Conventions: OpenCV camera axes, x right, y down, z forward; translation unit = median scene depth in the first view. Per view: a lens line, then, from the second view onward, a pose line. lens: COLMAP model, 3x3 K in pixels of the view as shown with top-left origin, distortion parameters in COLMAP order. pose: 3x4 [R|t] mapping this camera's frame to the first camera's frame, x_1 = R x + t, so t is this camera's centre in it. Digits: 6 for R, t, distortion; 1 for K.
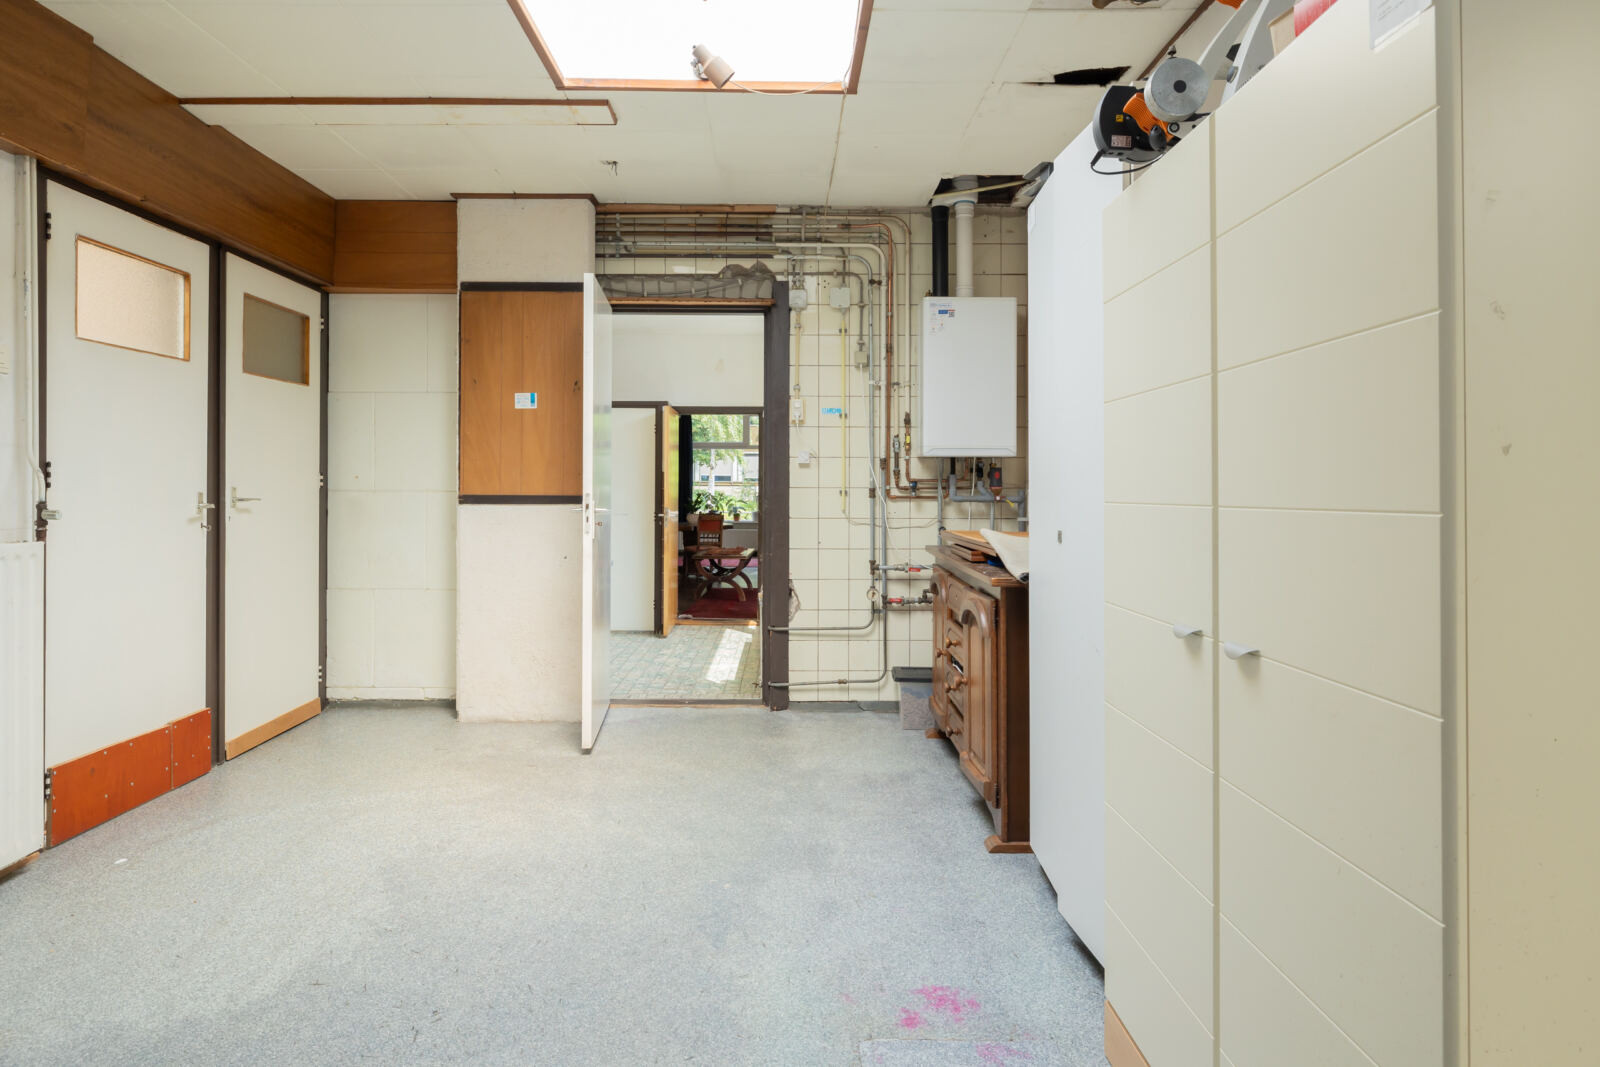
lens RADIAL K [[882.9, 0, 799.8], [0, 882.9, 480.3], [0, 0, 1]] dist [-0.003864, -0.000993]
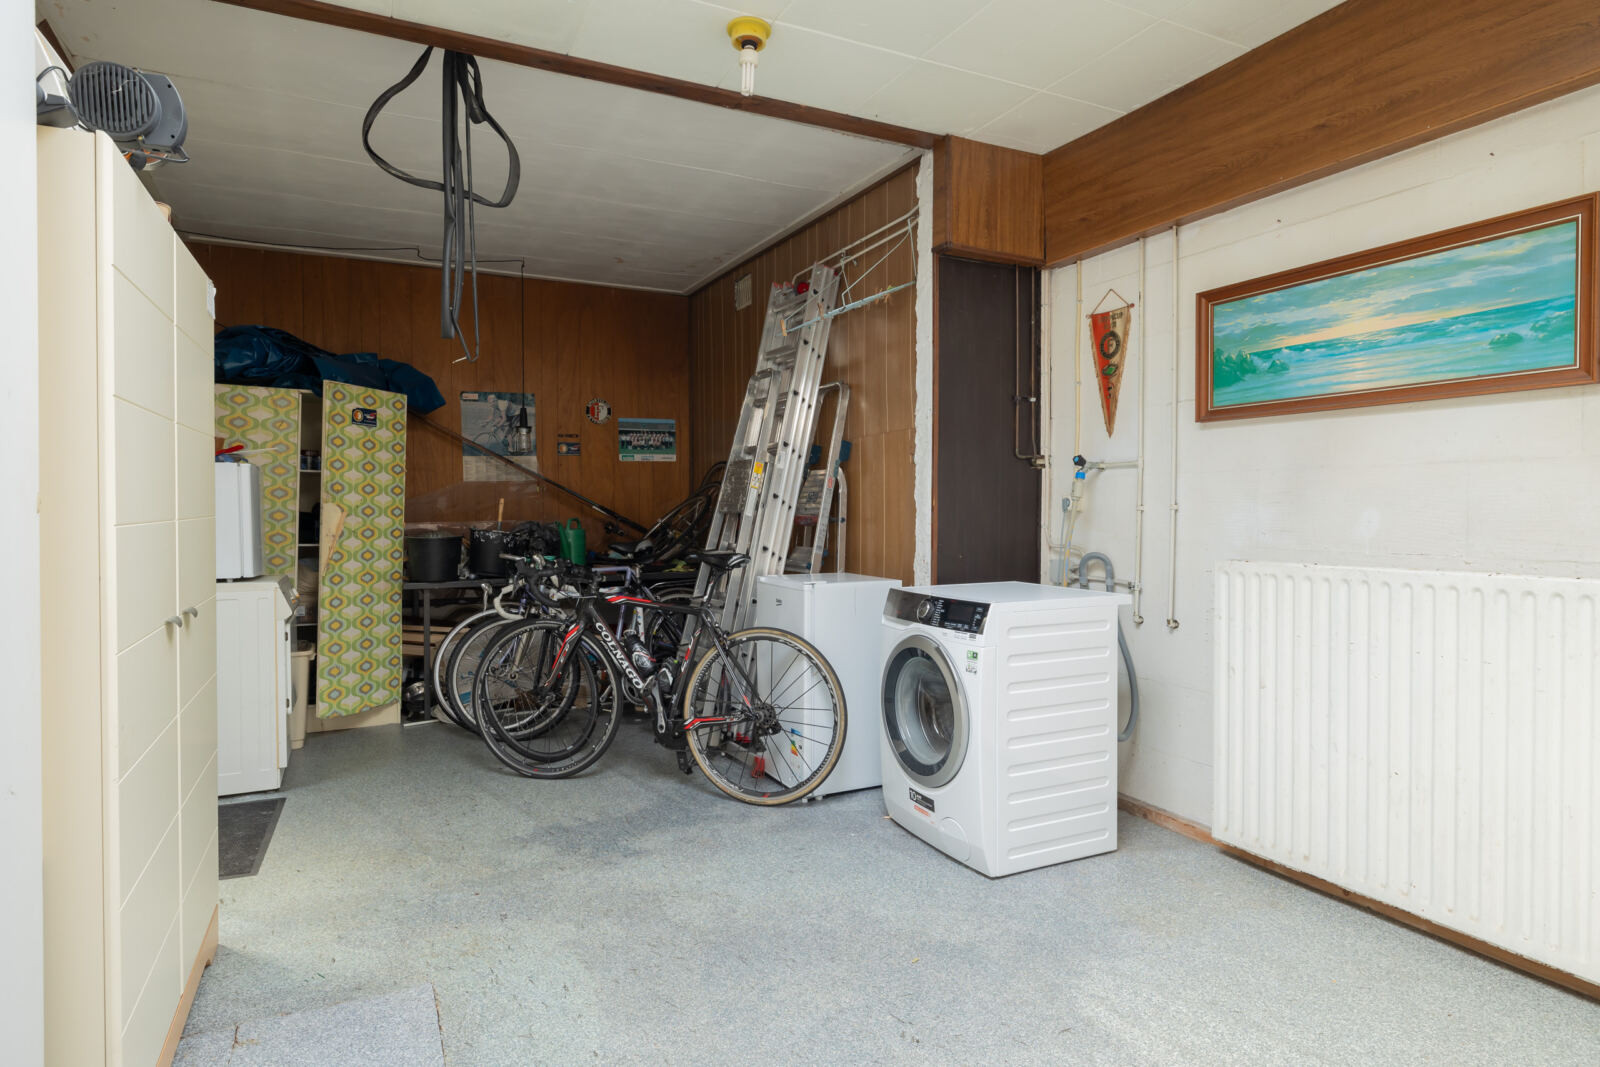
lens RADIAL K [[884.2, 0, 792.1], [0, 884.2, 527.3], [0, 0, 1]] dist [-0.002905, 0.000691]
pose [[-0.905716, 0.006216, -0.423839, 0.118151], [0.001151, 0.999925, 0.012207, 0.014866], [0.423883, 0.010568, -0.905655, 1.680035]]
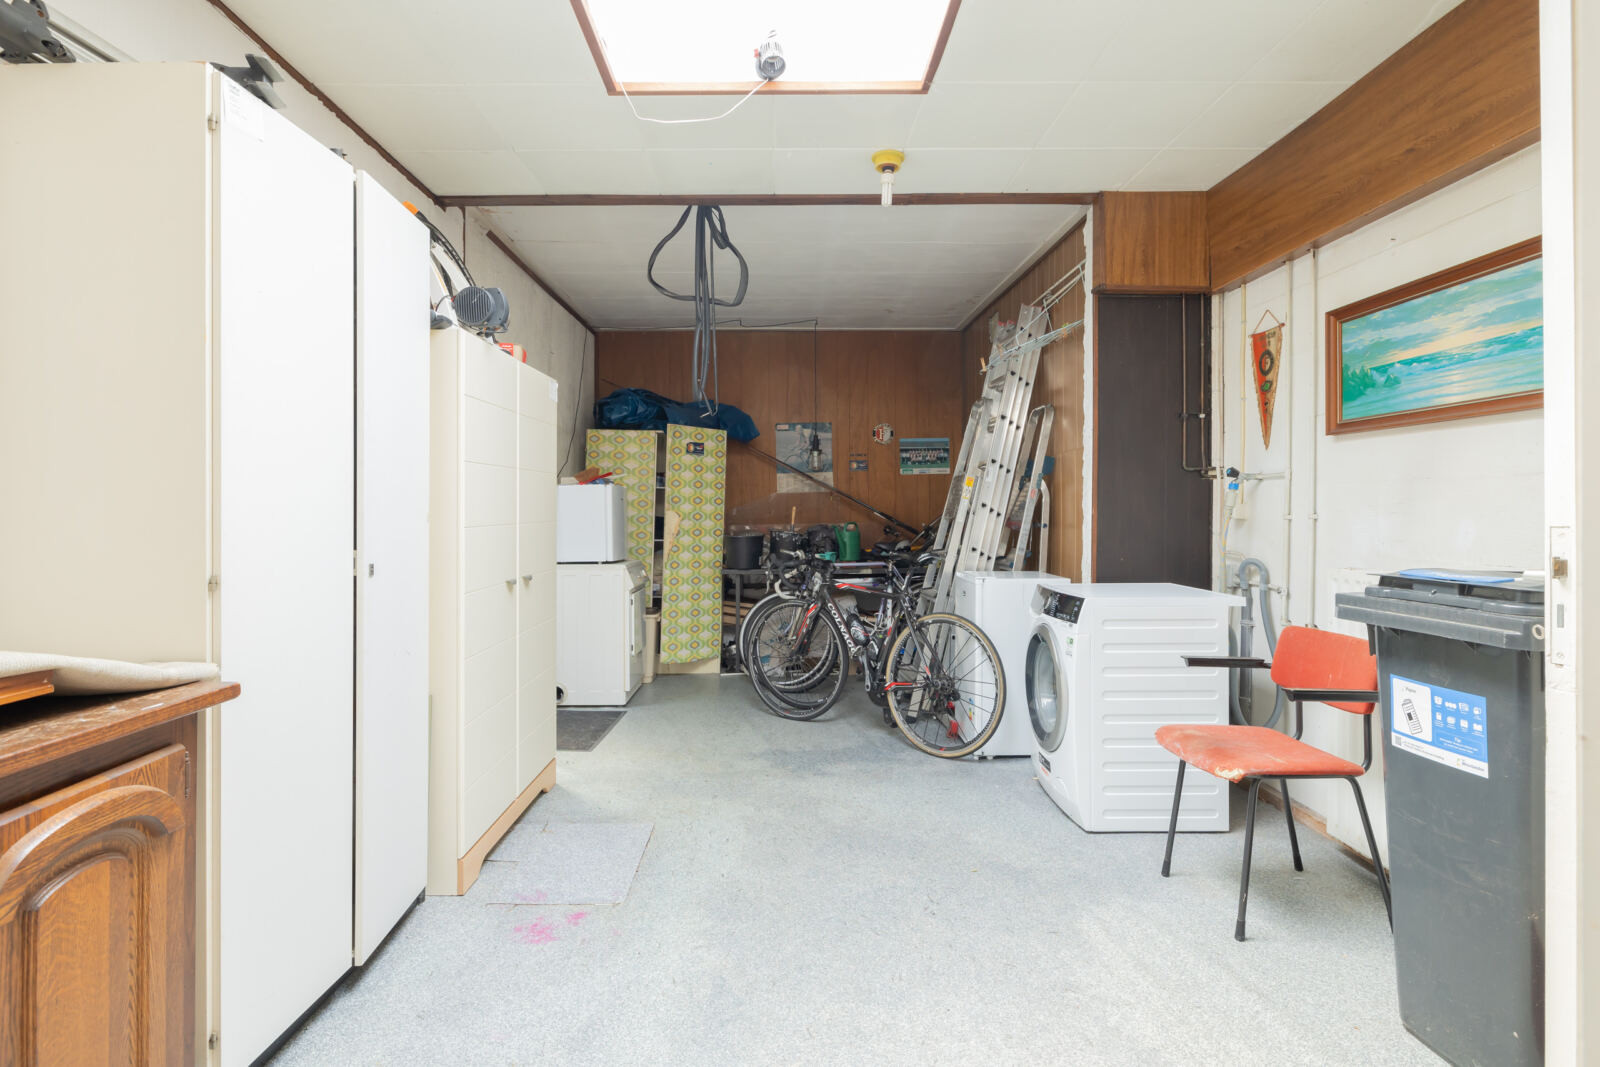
lens RADIAL K [[840.1, 0, 795.5], [0, 840.1, 516.4], [0, 0, 1]] dist [-0.005911, 0.001664]
pose [[-0.999922, -0.003433, 0.012040, -0.200502], [-0.003457, 0.999992, -0.001976, 0.005772], [-0.012033, -0.002017, -0.999926, 2.085622]]
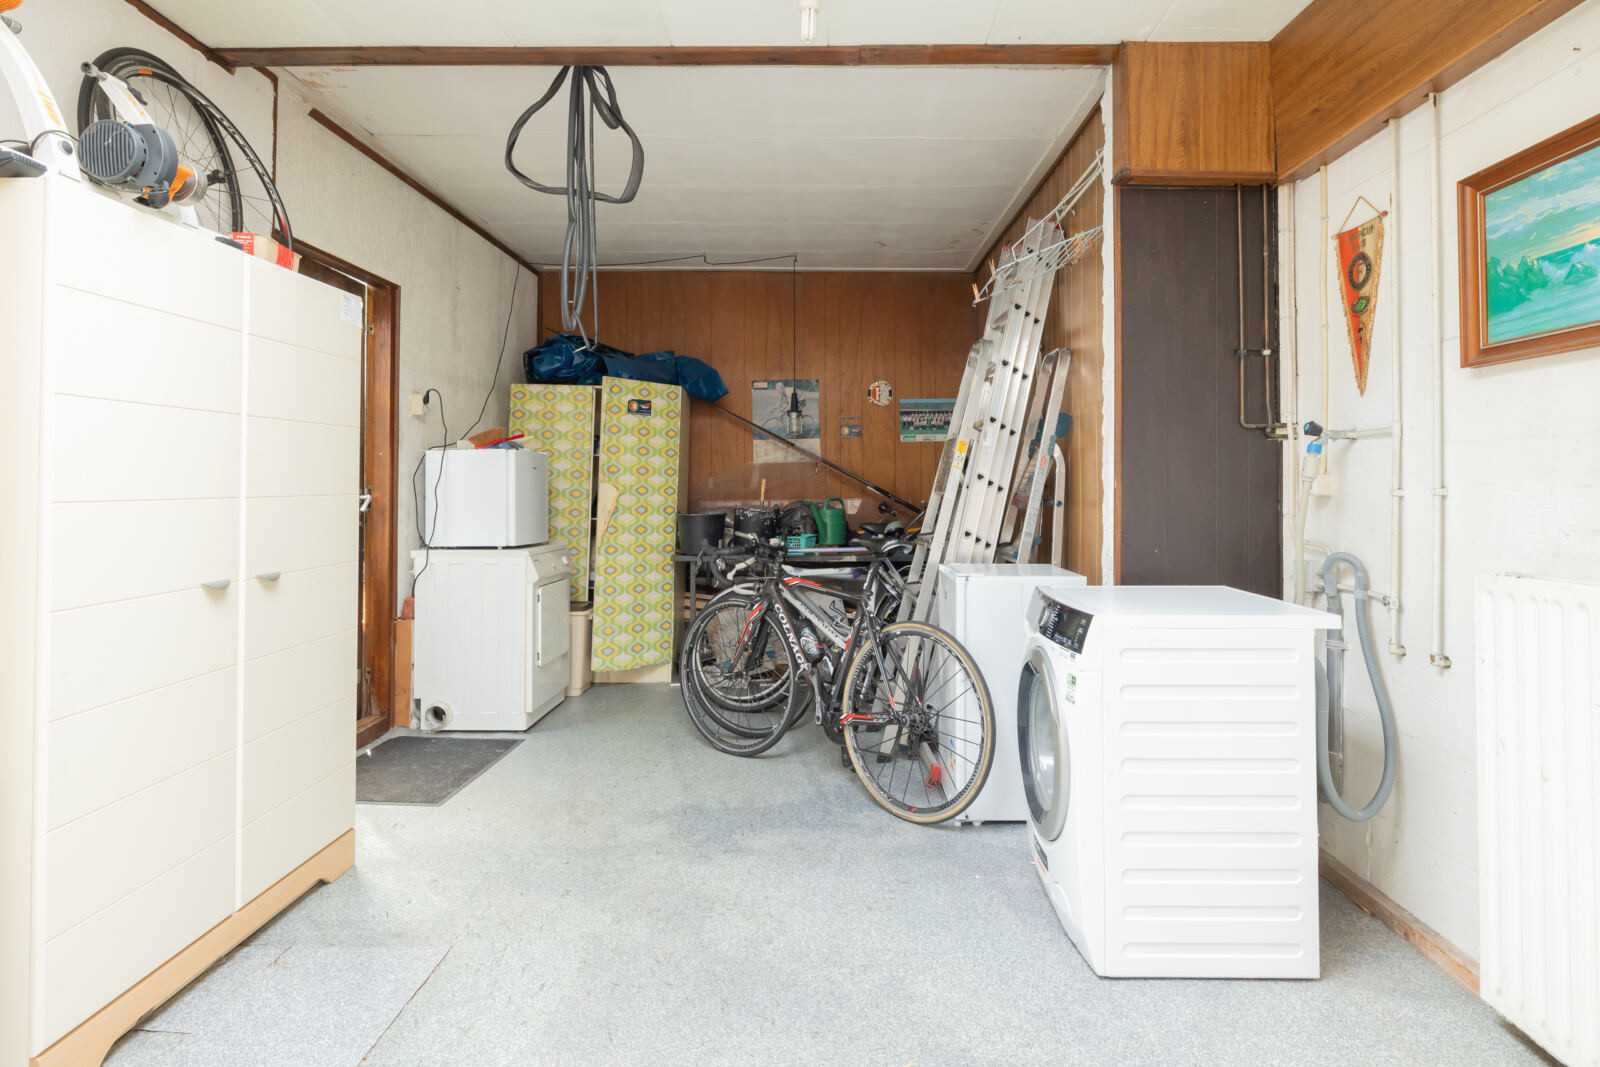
lens RADIAL K [[840.1, 0, 840.2], [0, 840.1, 469.2], [0, 0, 1]] dist [-0.005911, 0.001664]
pose [[-0.999788, -0.007134, 0.019329, -0.410267], [-0.007712, 0.999521, -0.029979, 0.008357], [-0.019106, -0.030121, -0.999364, 1.596572]]
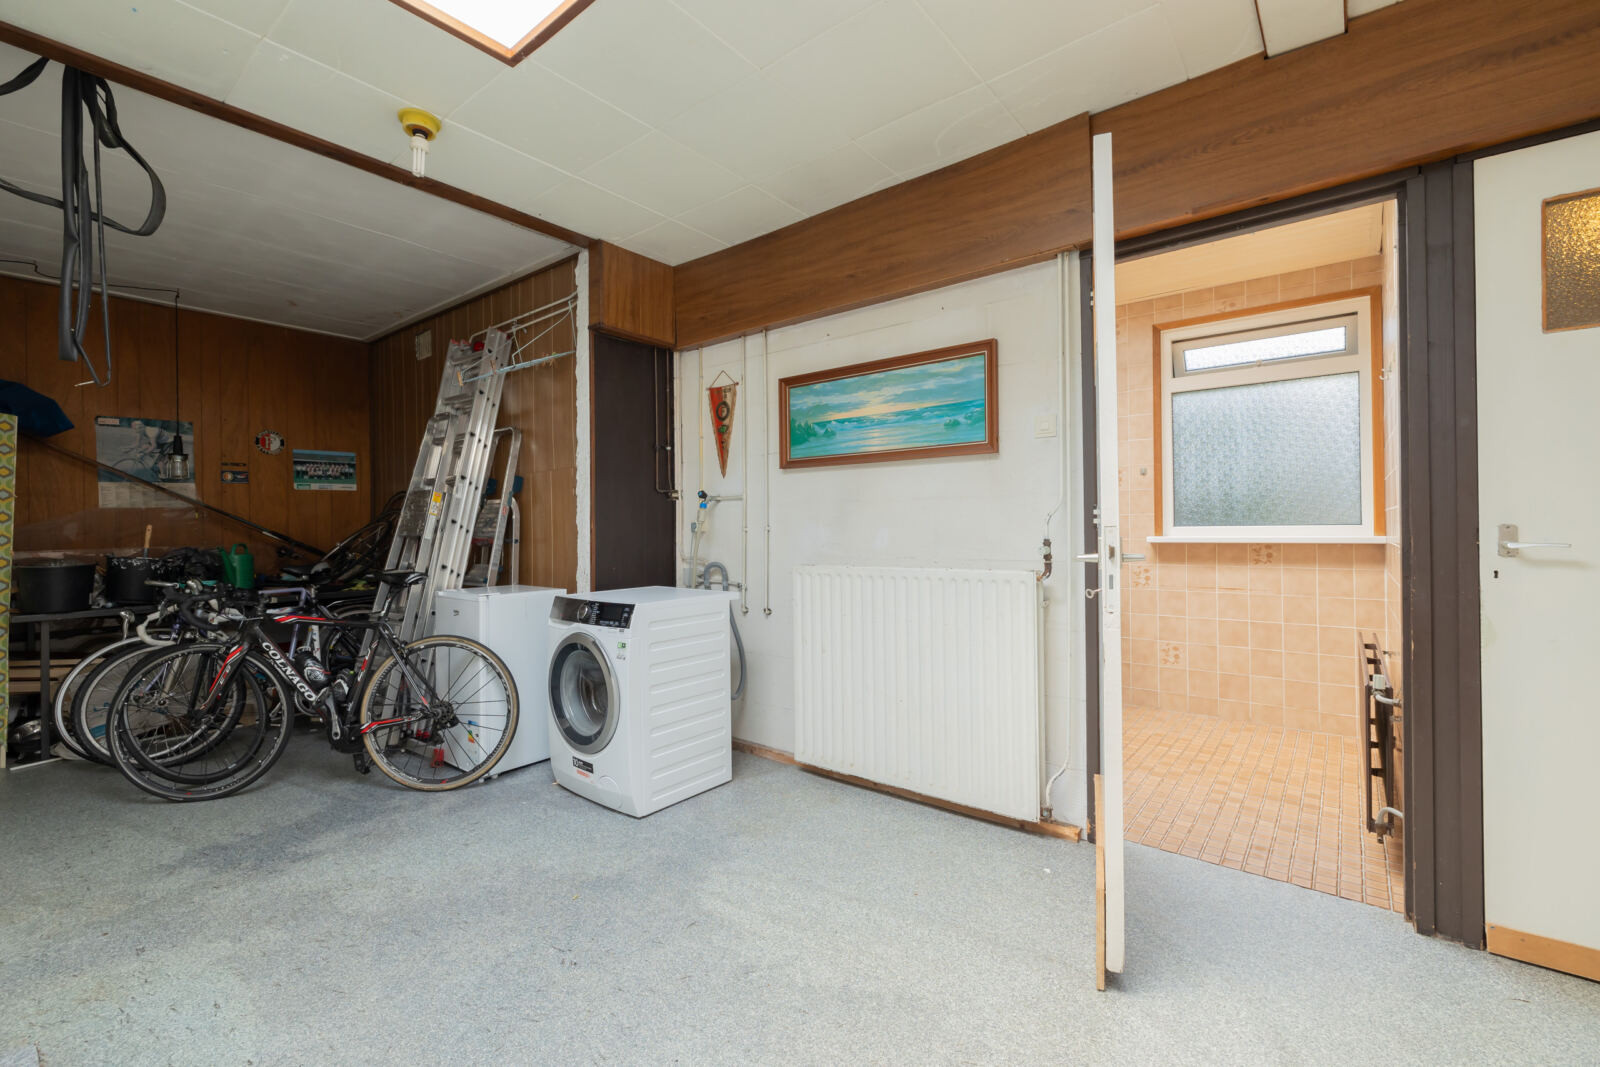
lens RADIAL K [[680.0, 0, 793.7], [0, 680.0, 527.5], [0, 0, 1]] dist [-0.000186, -0.000328]
pose [[-0.644347, 0.001562, -0.764732, 0.098933], [0.013955, 0.999855, -0.009716, 0.014196], [0.764606, -0.016932, -0.644275, 1.693455]]
